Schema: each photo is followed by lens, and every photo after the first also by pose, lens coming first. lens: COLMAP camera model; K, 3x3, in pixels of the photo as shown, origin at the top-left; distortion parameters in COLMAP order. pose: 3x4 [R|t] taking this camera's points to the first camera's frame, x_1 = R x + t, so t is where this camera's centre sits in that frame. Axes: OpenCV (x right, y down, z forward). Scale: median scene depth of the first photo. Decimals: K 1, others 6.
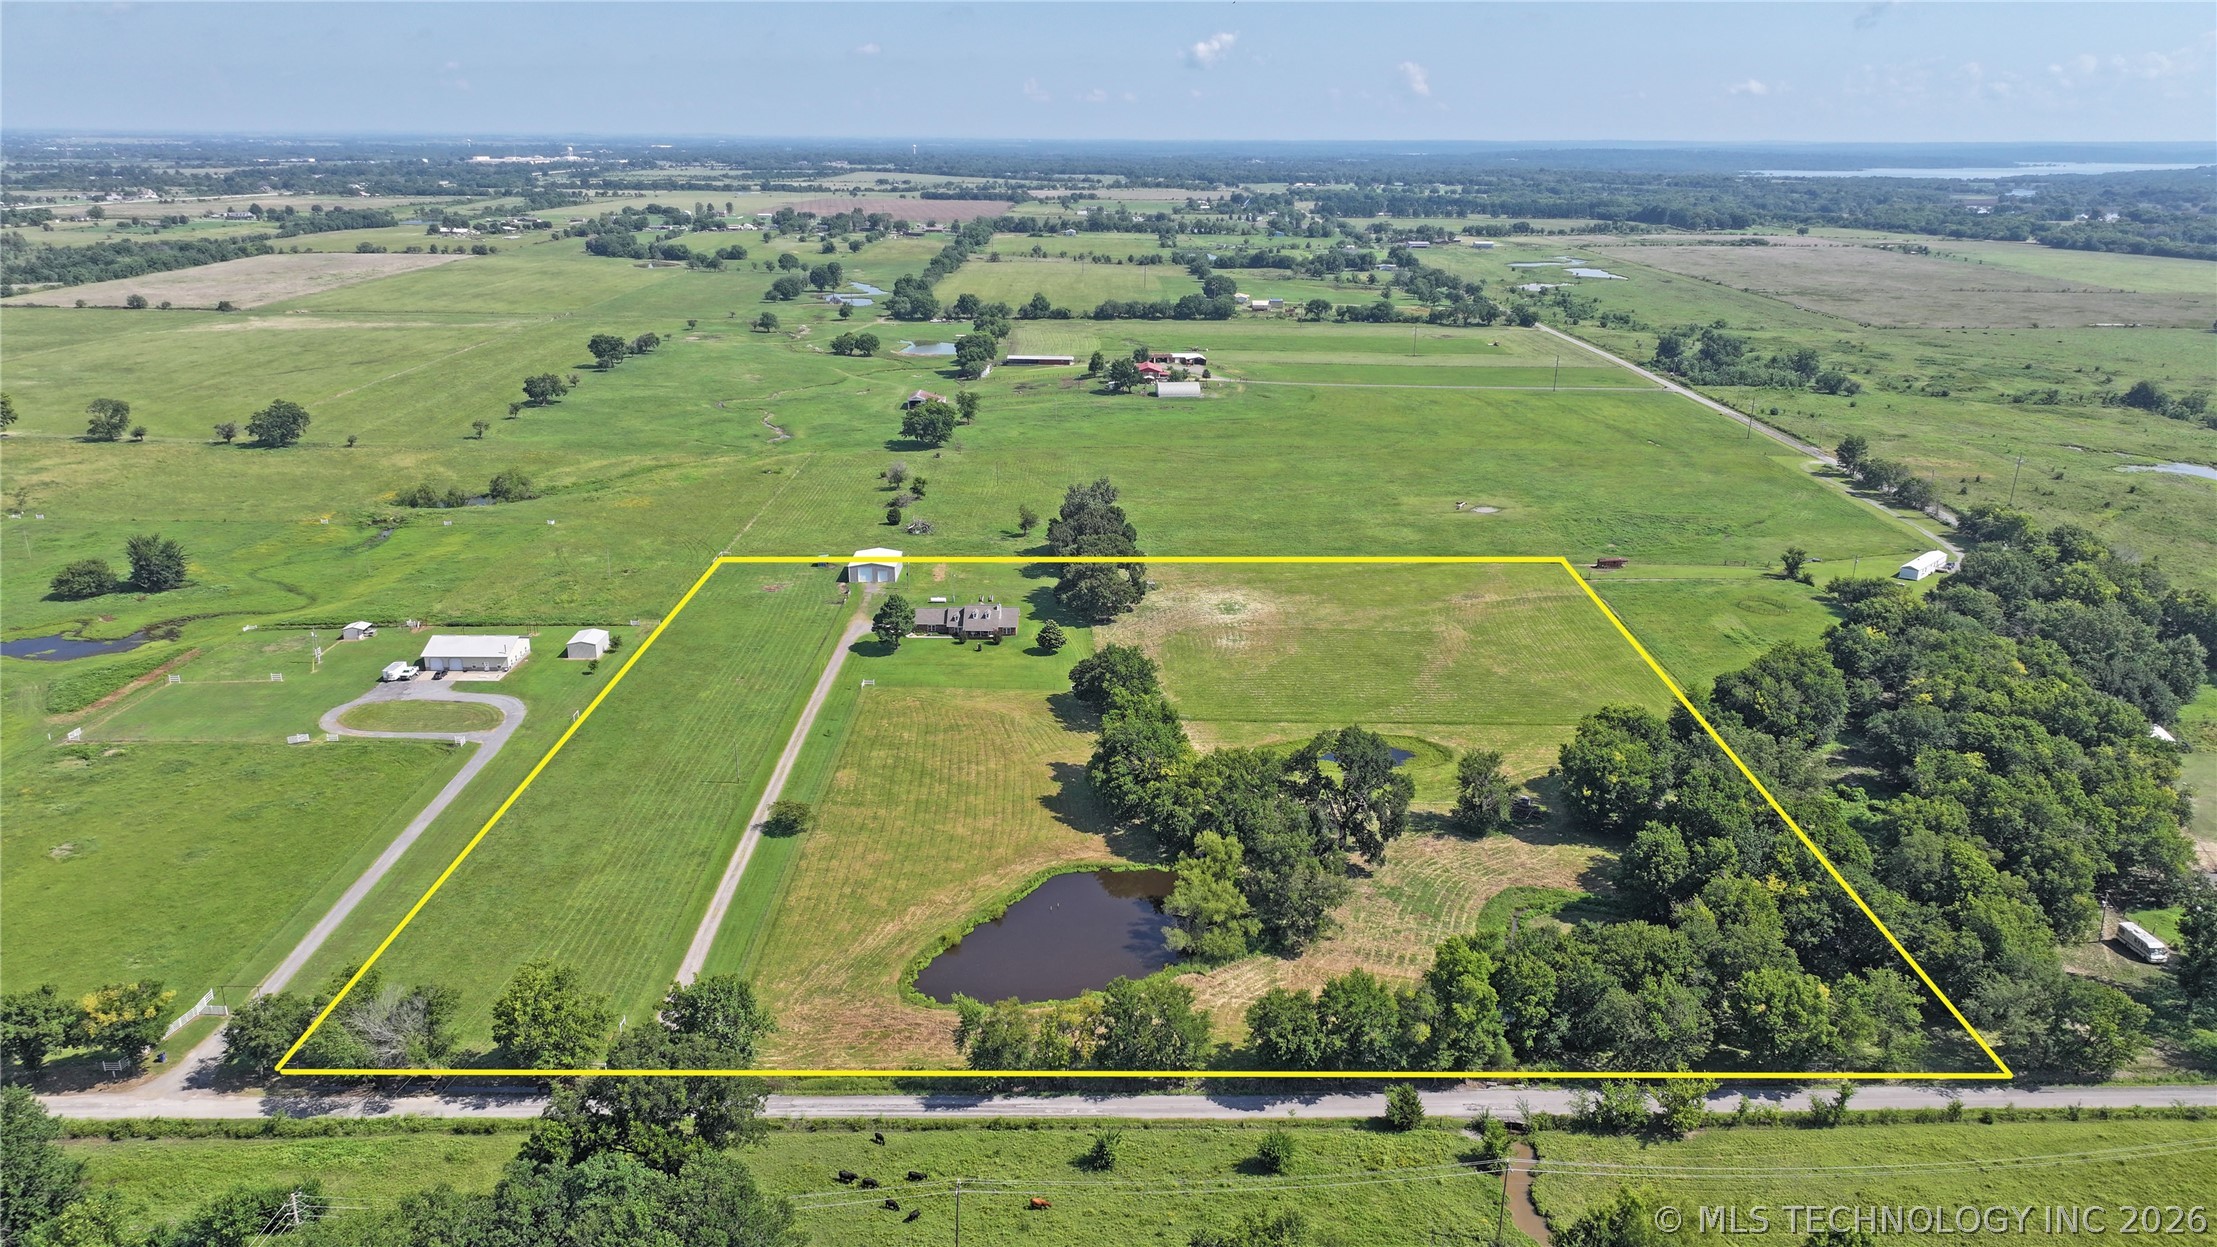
lens RADIAL K [[1560.2, 0, 1116.9], [0, 1560.2, 617.4], [0, 0, 1]] dist [0.001854, 0.018587]
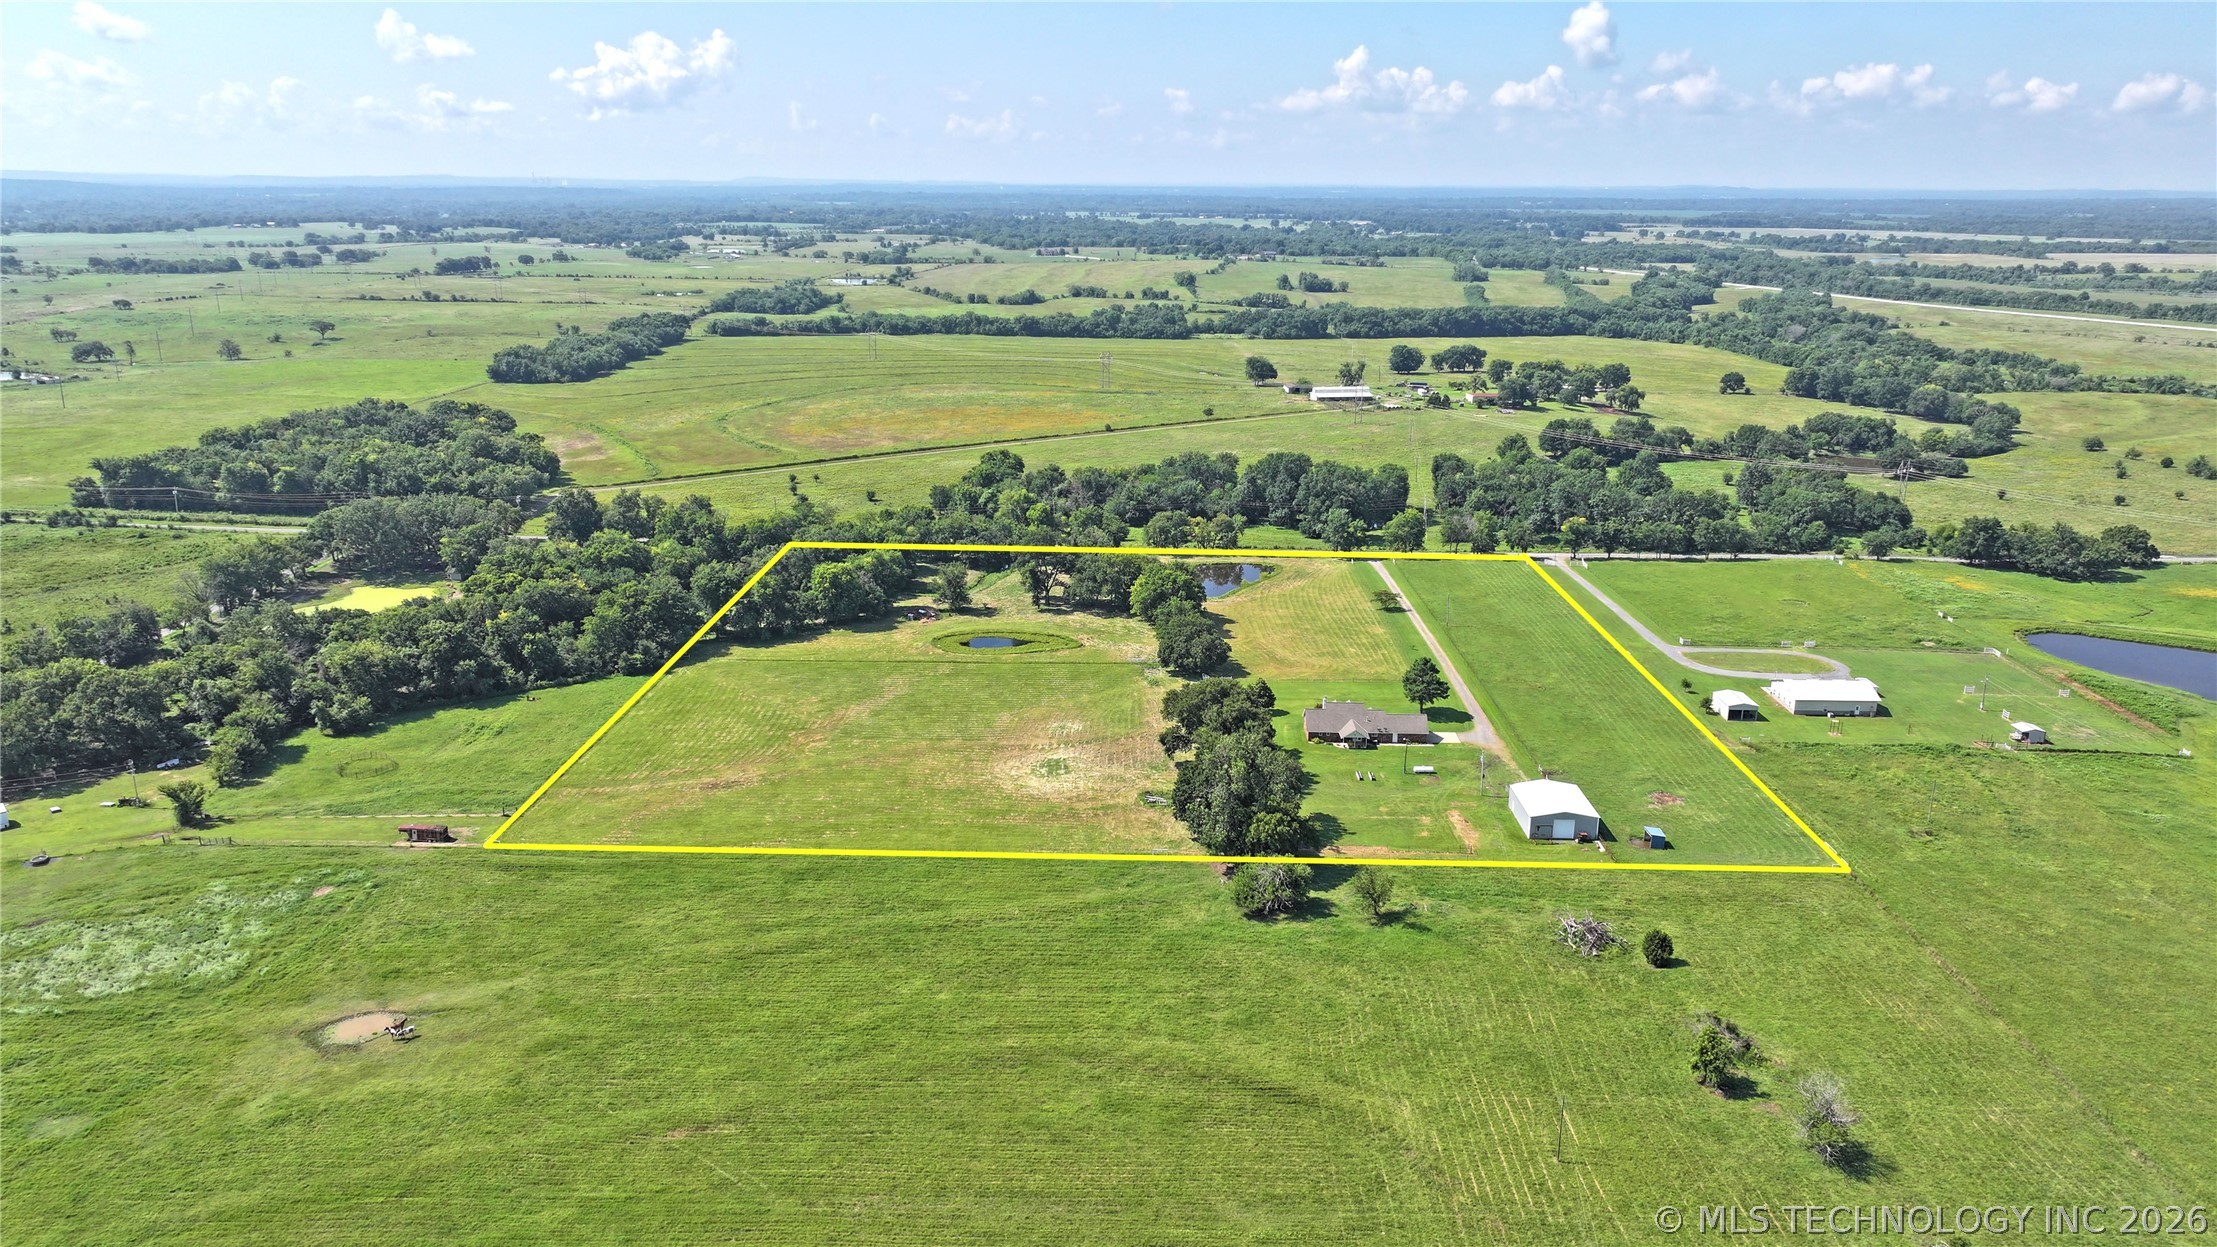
lens RADIAL K [[1555.6, 0, 1108.5], [0, 1555.6, 623.5], [0, 0, 1]] dist [-0.001301, 0.017995]
pose [[-0.999439, -0.022611, 0.024709, 0.030221], [-0.005355, 0.836124, 0.548514, -0.578488], [-0.033062, 0.548074, -0.835776, 1.868481]]
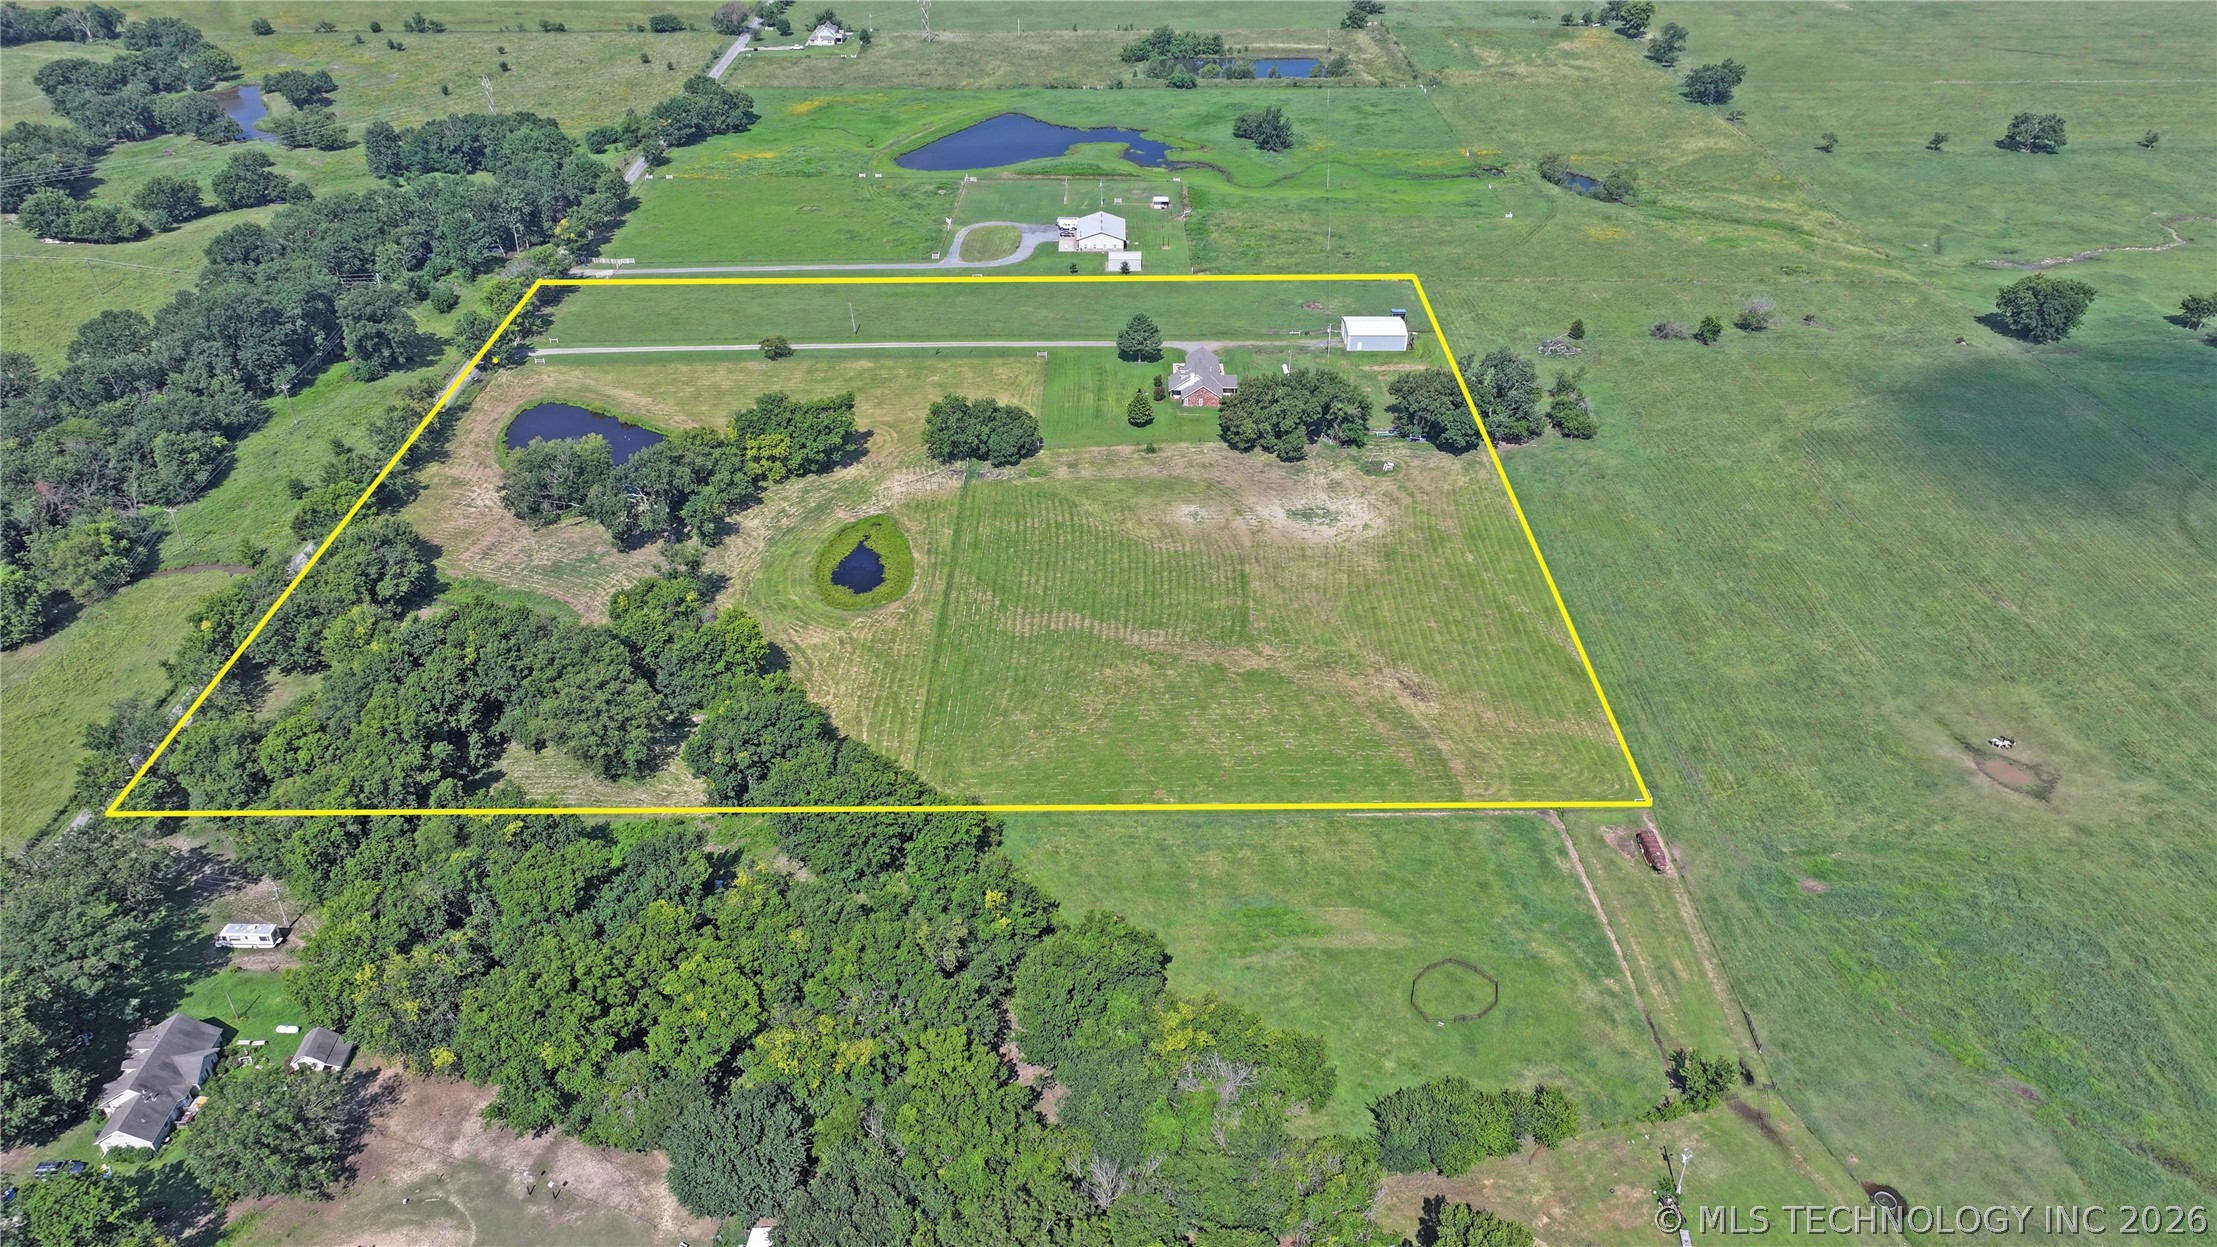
lens RADIAL K [[1560.2, 0, 1116.9], [0, 1560.2, 617.4], [0, 0, 1]] dist [0.001854, 0.018587]
pose [[-0.003693, 0.531672, -0.846942, 0.935065], [-0.306057, 0.805704, 0.507119, -0.409340], [0.952006, 0.261086, 0.159746, 0.900500]]
